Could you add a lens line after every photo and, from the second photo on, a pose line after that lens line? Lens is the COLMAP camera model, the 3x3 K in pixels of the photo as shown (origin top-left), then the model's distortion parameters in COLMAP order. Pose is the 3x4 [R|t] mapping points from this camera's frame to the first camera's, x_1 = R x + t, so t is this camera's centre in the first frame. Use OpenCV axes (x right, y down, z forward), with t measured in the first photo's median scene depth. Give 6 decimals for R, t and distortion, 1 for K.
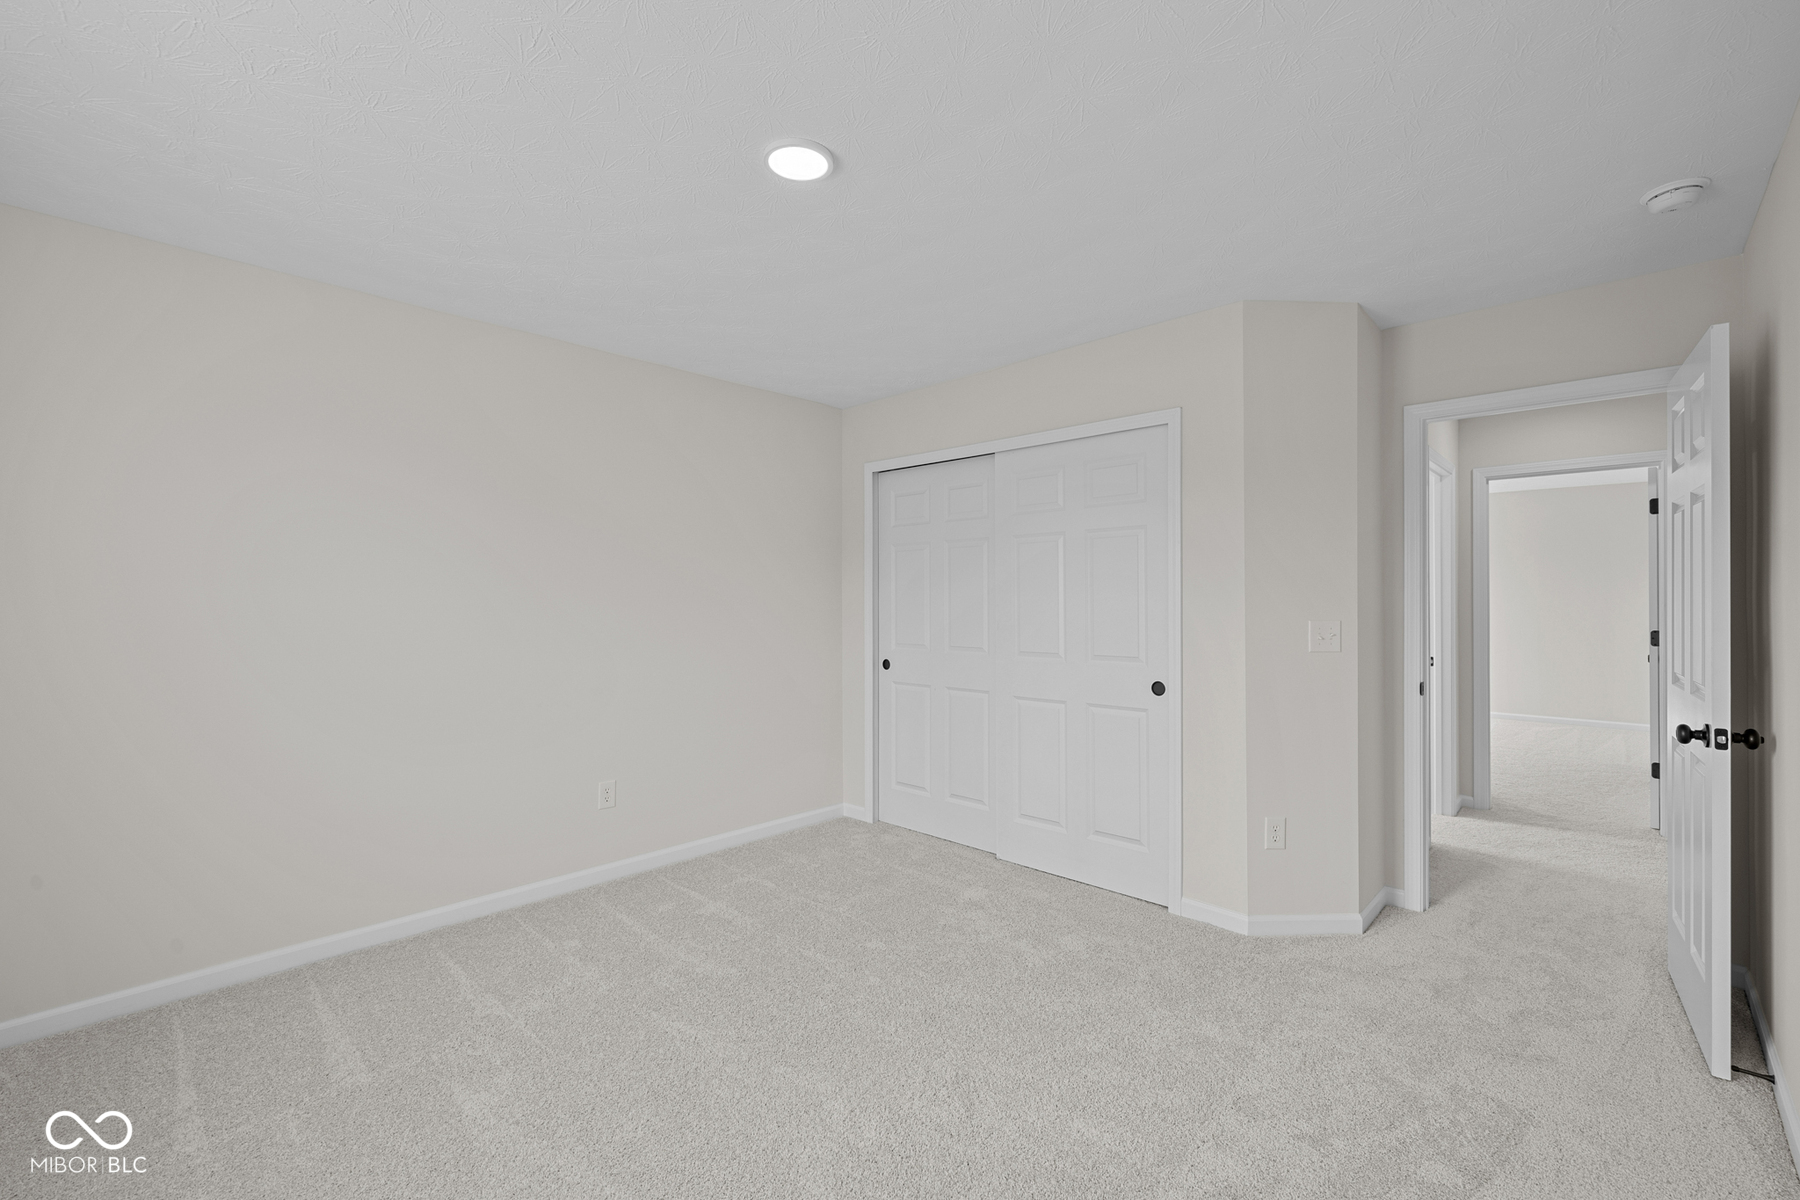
lens RADIAL K [[755.0, 0, 909.4], [0, 755.0, 596.1], [0, 0, 1]] dist [0.000674, 0.000030]
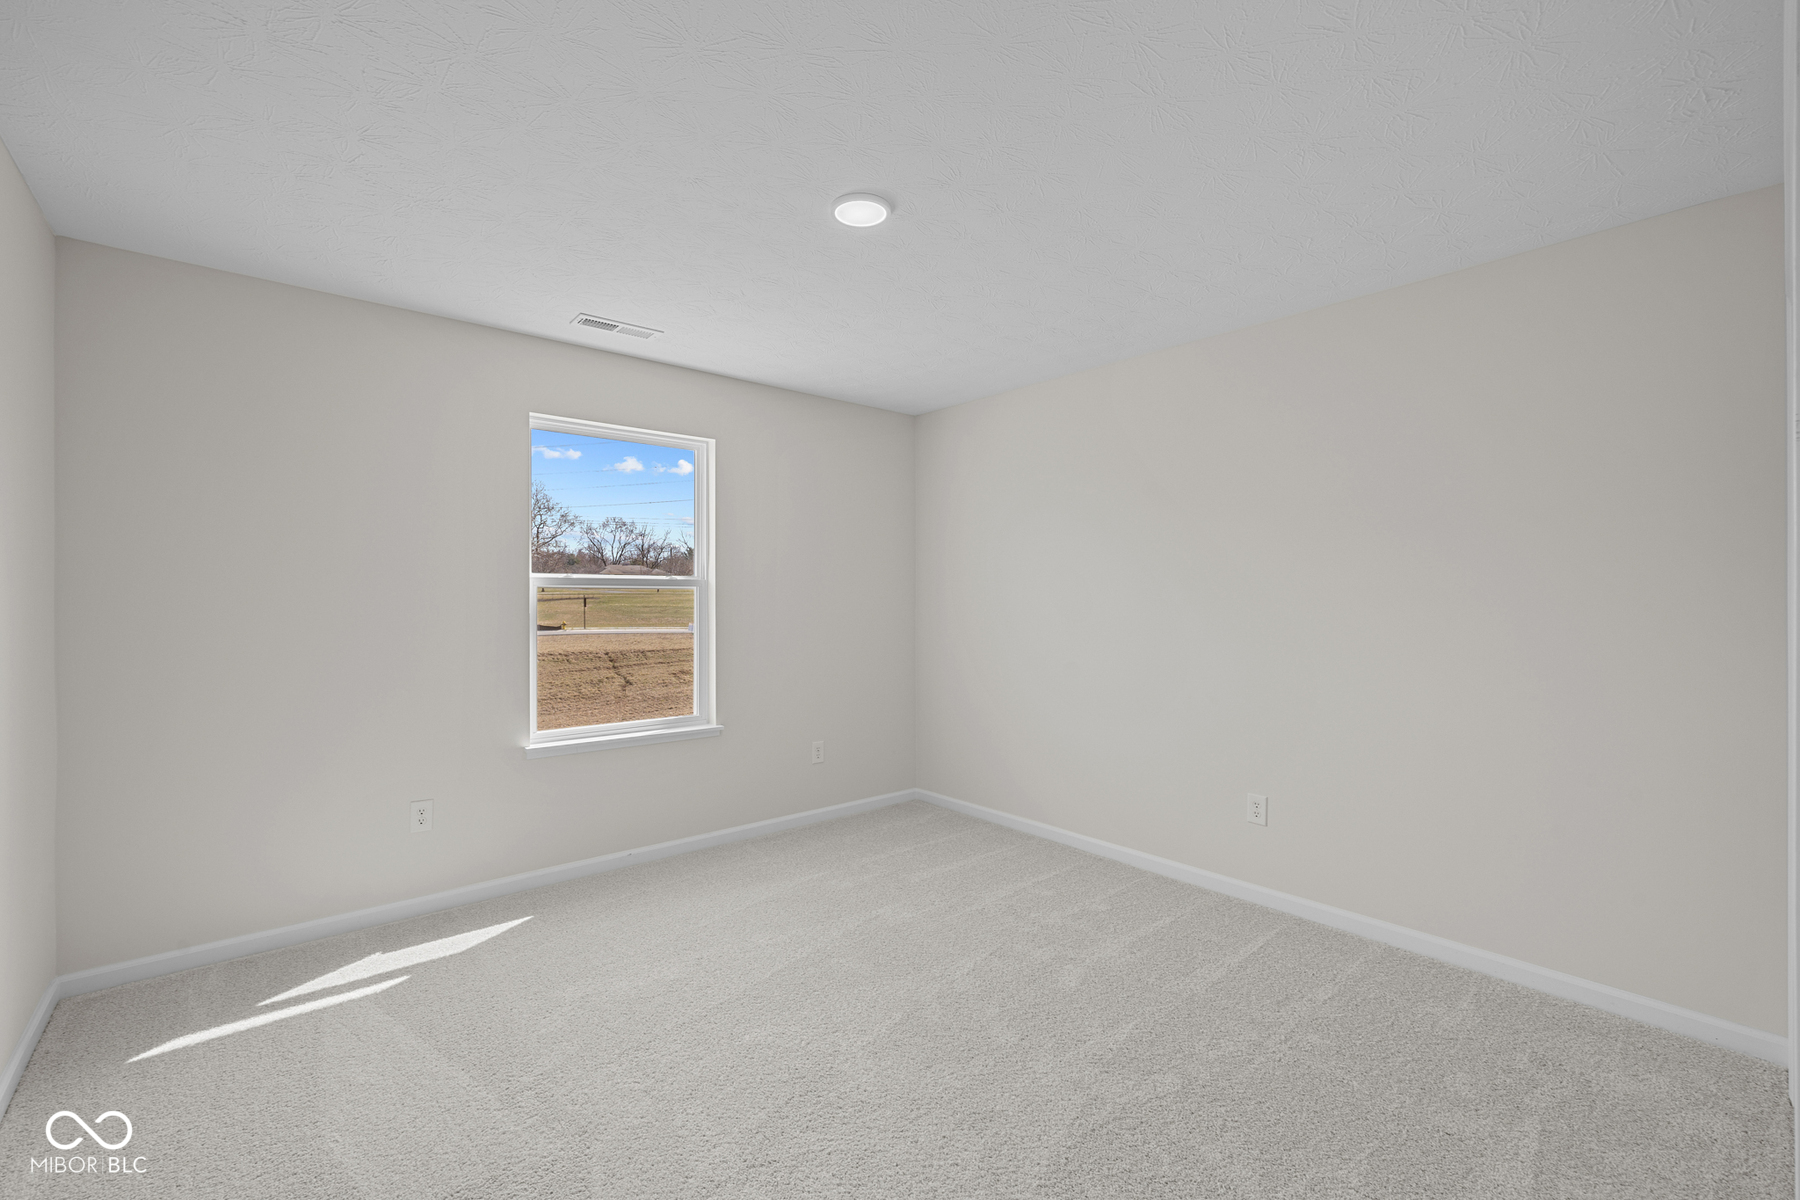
lens RADIAL K [[755.0, 0, 909.4], [0, 755.0, 596.1], [0, 0, 1]] dist [0.000674, 0.000030]
pose [[-0.096737, 0.001423, -0.995309, 0.603242], [0.004516, 0.999989, 0.000991, -0.007734], [0.995300, -0.004399, -0.096742, 0.698681]]
